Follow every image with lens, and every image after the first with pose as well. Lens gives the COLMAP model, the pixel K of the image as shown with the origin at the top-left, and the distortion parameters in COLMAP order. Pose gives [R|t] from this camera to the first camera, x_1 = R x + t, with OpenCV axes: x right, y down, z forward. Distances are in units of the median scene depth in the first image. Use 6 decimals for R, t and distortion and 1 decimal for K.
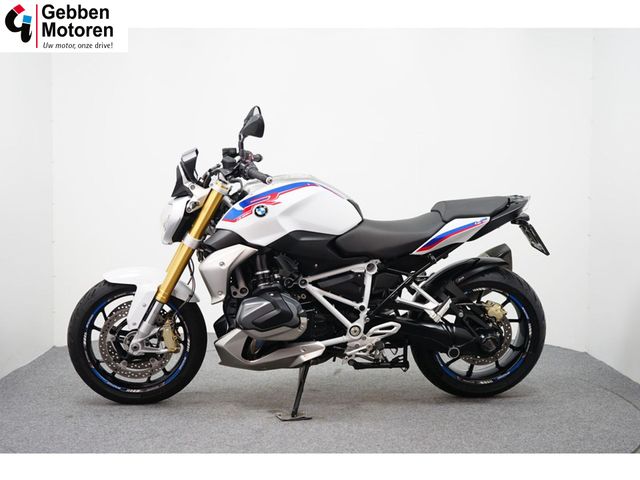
lens RADIAL K [[930.1, 0, 320.1], [0, 930.1, 240.6], [0, 0, 1]] dist [0.227531, 0.000000]
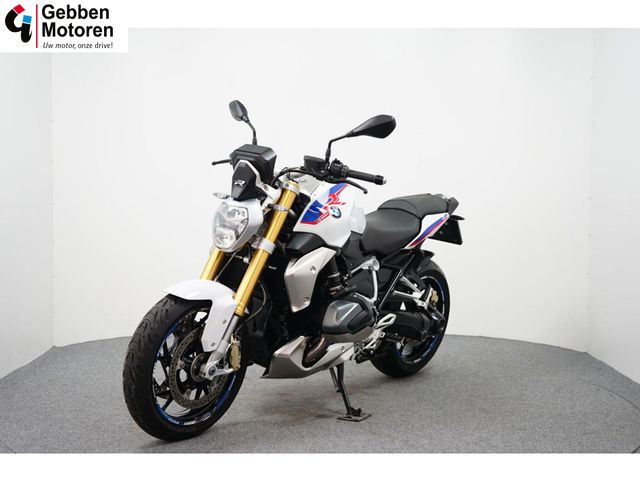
lens RADIAL K [[930.1, 0, 318.7], [0, 930.1, 239.9], [0, 0, 1]] dist [0.227531, 0.000000]
pose [[0.684712, -0.041920, 0.727607, -0.764812], [0.038067, 0.999039, 0.021735, -0.023847], [-0.727819, 0.012815, 0.685649, 0.329954]]
